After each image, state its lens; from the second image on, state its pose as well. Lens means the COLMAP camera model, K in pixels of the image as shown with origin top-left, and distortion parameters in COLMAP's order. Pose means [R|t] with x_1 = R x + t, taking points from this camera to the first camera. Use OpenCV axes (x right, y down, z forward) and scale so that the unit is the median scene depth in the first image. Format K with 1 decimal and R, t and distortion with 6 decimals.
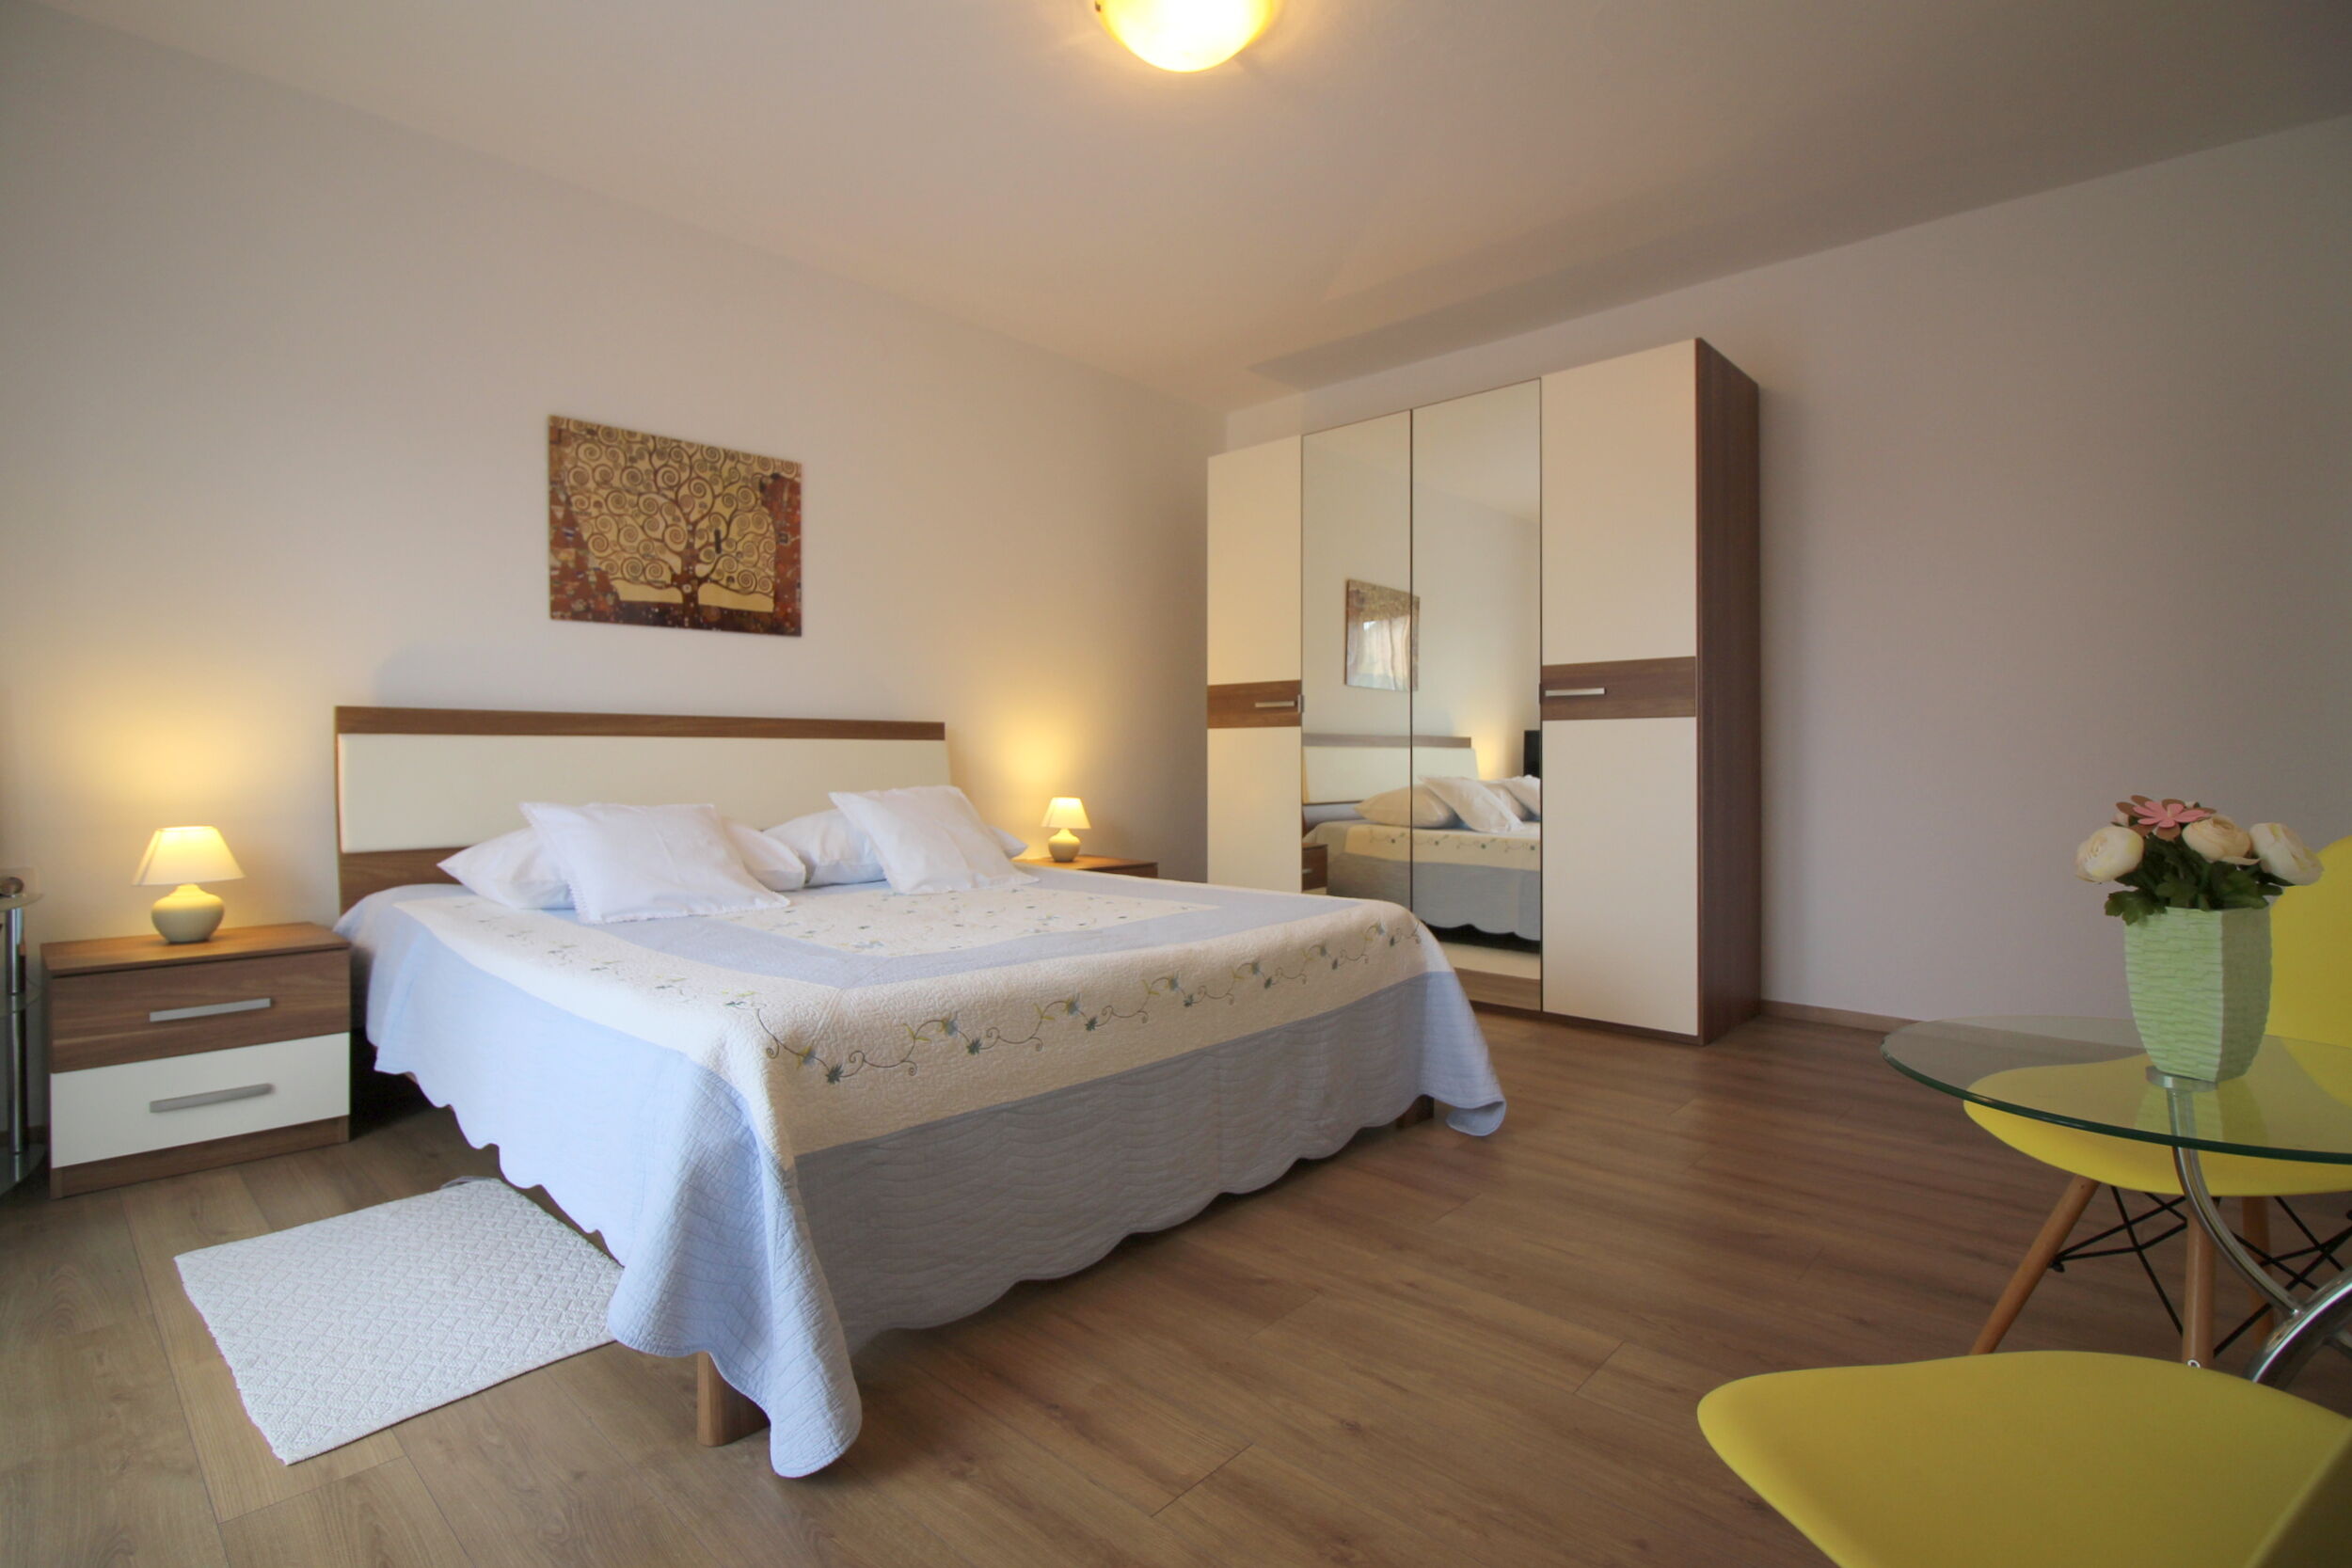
lens RADIAL K [[1149.2, 0, 1174.3], [0, 1149.2, 736.5], [0, 0, 1]] dist [0.000394, 0.000240]
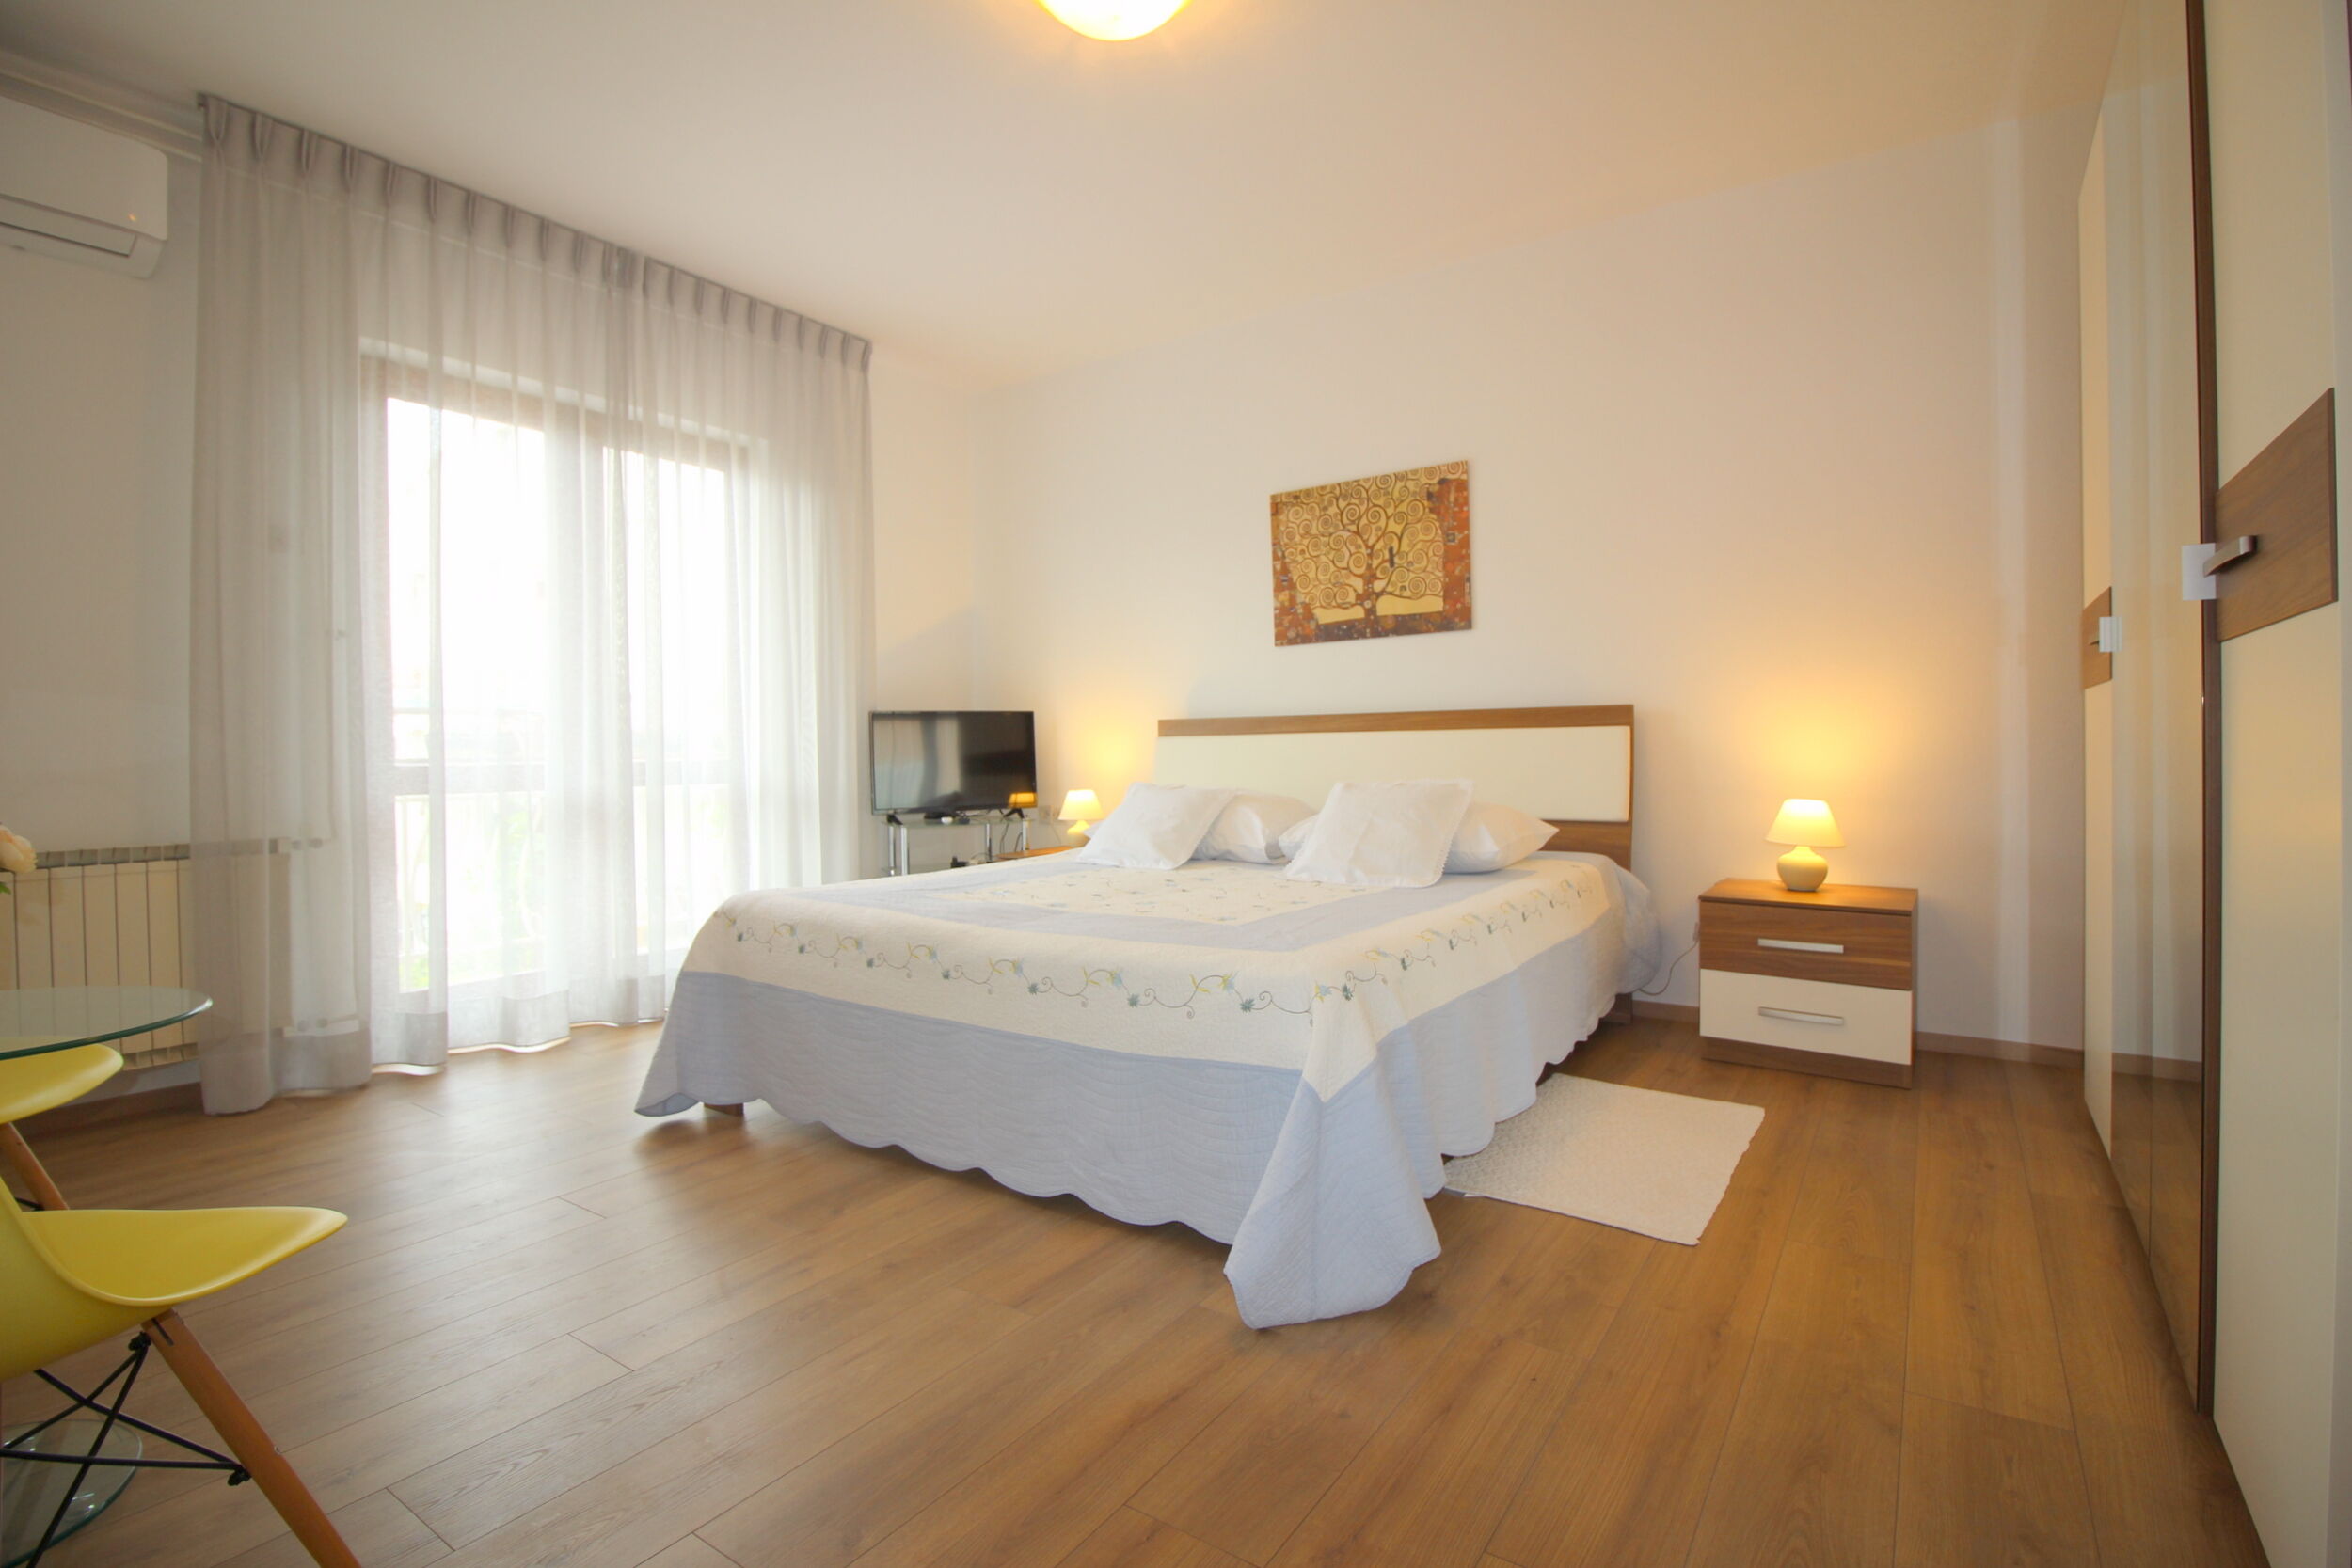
lens RADIAL K [[1056.7, 0, 1176.0], [0, 1056.7, 784.0], [0, 0, 1]] dist [-0.001735, -0.000088]
pose [[0.145874, 0.031114, -0.988814, 0.626601], [0.029978, 0.998907, 0.035854, 0.010549], [0.988849, -0.034873, 0.144782, 0.647292]]
